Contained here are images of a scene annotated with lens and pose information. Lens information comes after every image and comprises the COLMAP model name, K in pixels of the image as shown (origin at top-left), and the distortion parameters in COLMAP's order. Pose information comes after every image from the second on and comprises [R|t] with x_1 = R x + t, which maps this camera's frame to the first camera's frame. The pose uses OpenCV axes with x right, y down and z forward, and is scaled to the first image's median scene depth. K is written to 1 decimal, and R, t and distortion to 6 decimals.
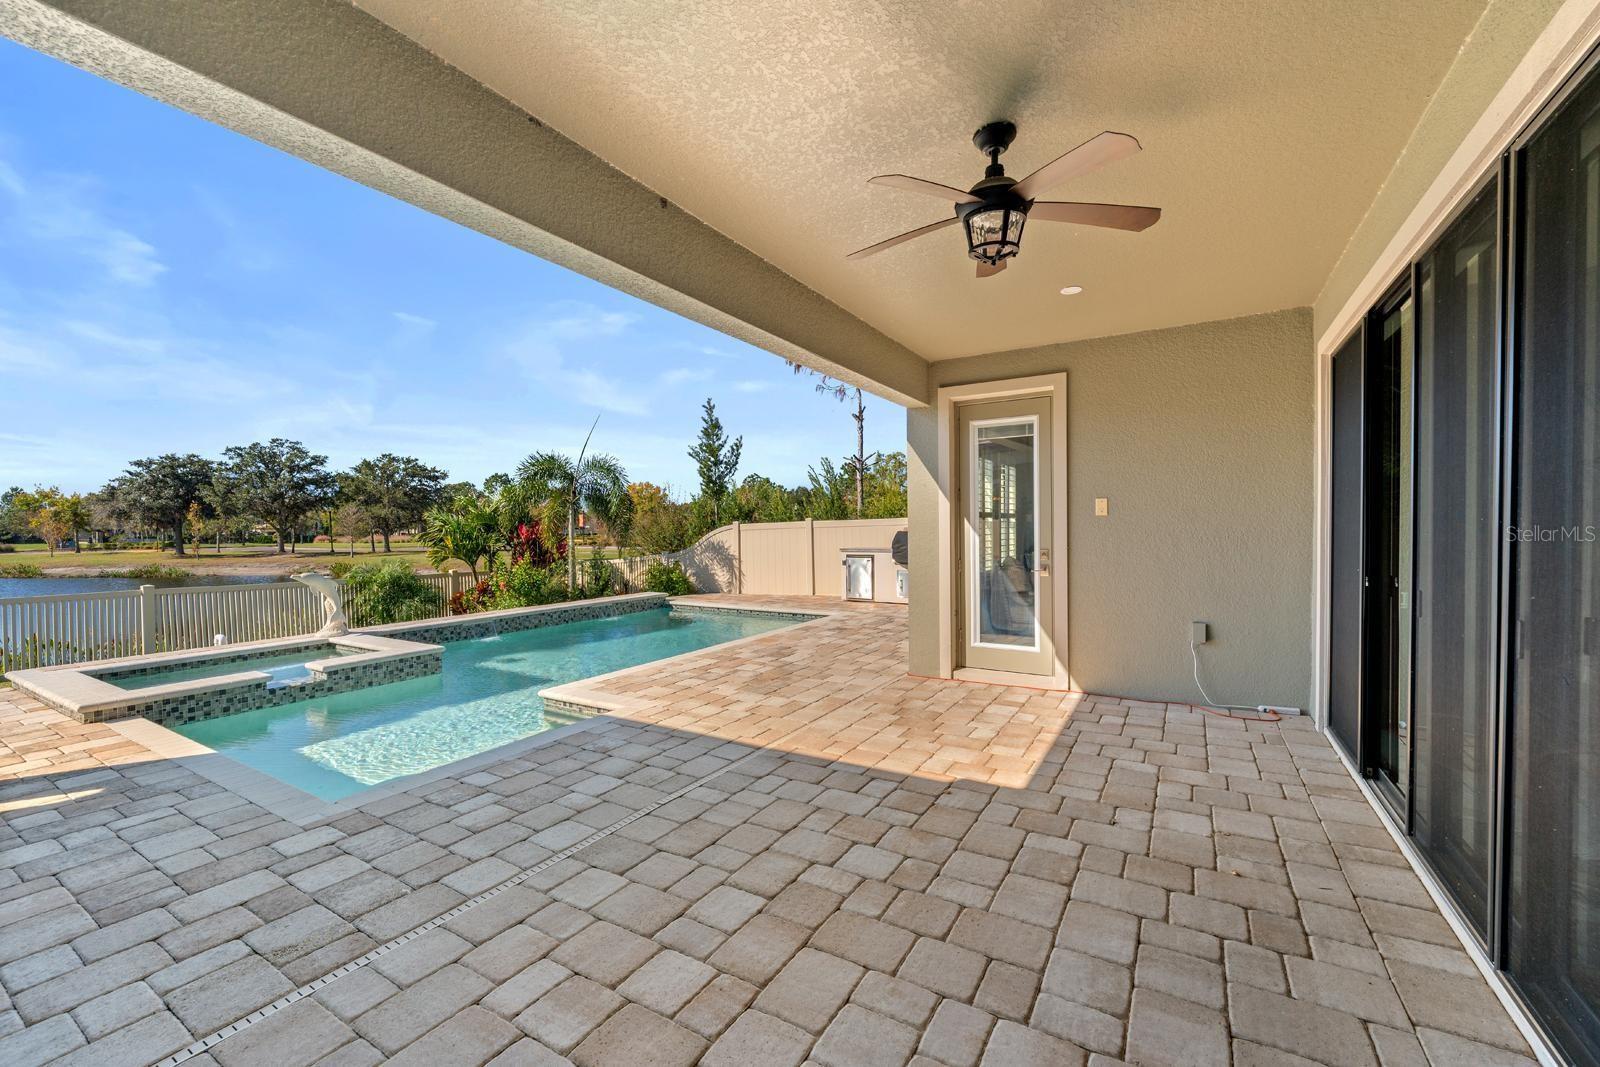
lens RADIAL K [[646.8, 0, 792.2], [0, 646.8, 542.6], [0, 0, 1]] dist [-0.000526, -0.000317]
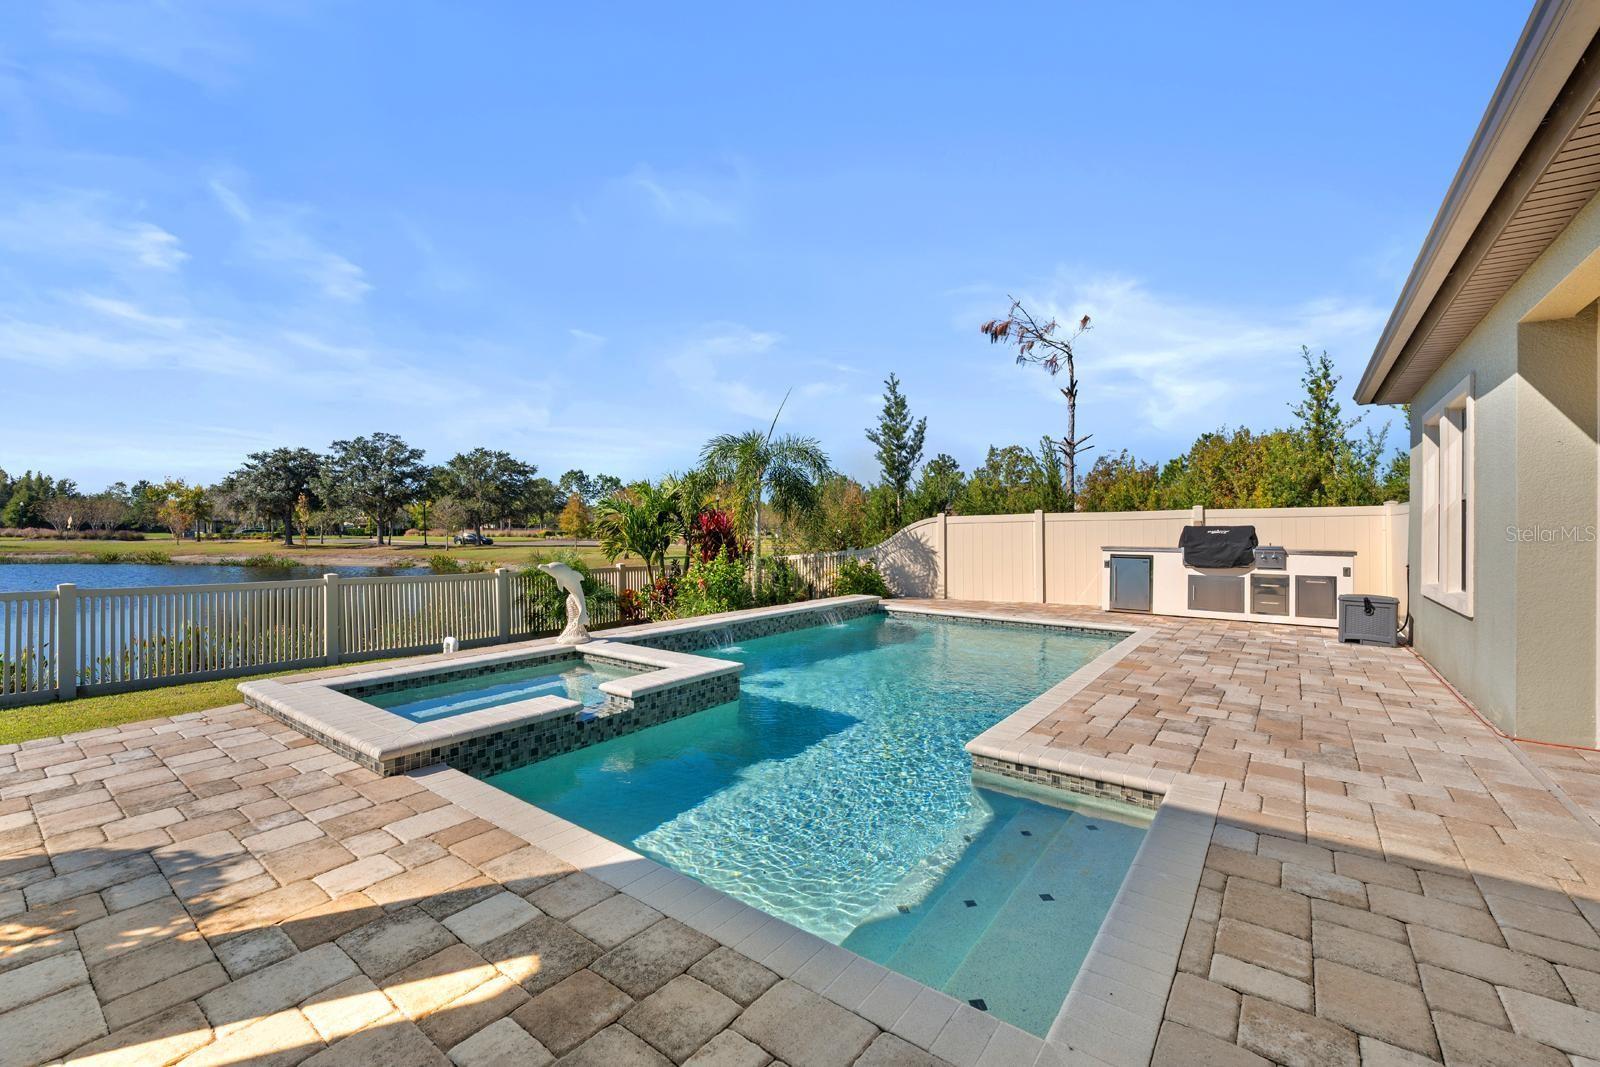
lens RADIAL K [[646.8, 0, 768.1], [0, 646.8, 545.9], [0, 0, 1]] dist [-0.000526, -0.000317]
pose [[0.994673, 0.016919, -0.101684, -0.151746], [-0.016588, 0.999854, 0.004105, 0.006757], [0.101739, -0.002396, 0.994808, 0.088030]]
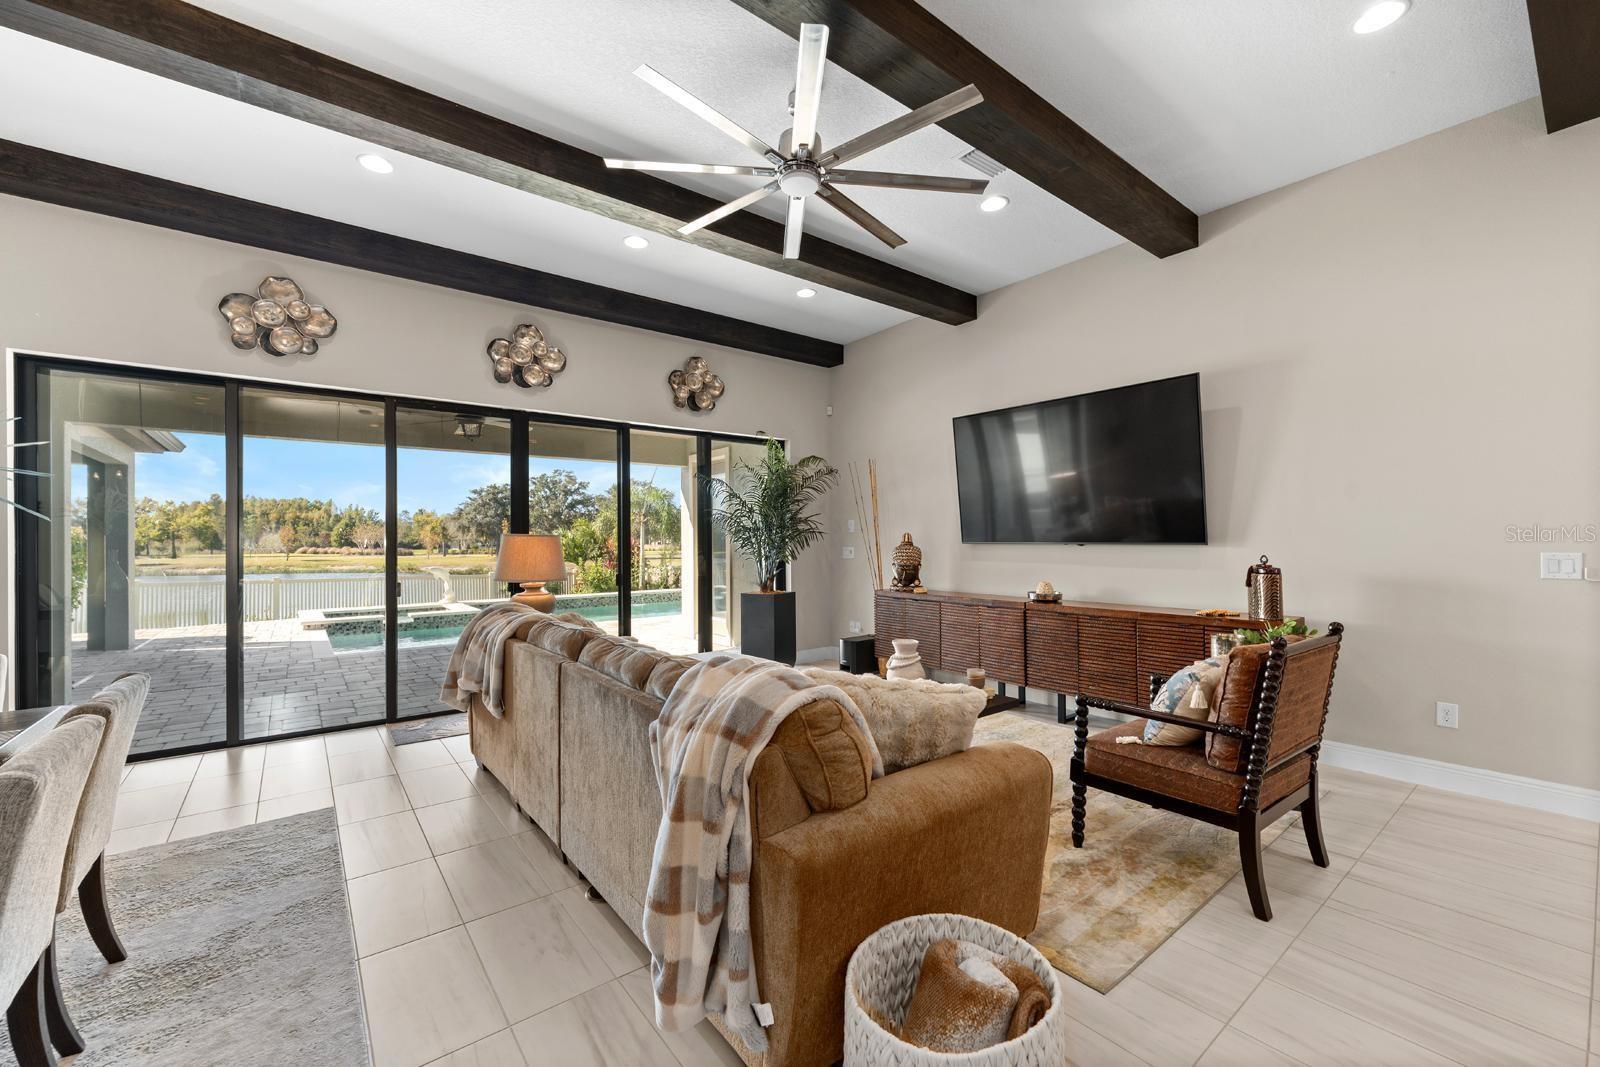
lens RADIAL K [[646.8, 0, 791.8], [0, 646.8, 537.2], [0, 0, 1]] dist [-0.000526, -0.000317]
pose [[0.933988, 0.000291, -0.357305, 0.198288], [-0.009429, 0.999671, -0.023833, 0.001088], [0.357181, 0.025629, 0.933683, -0.067951]]
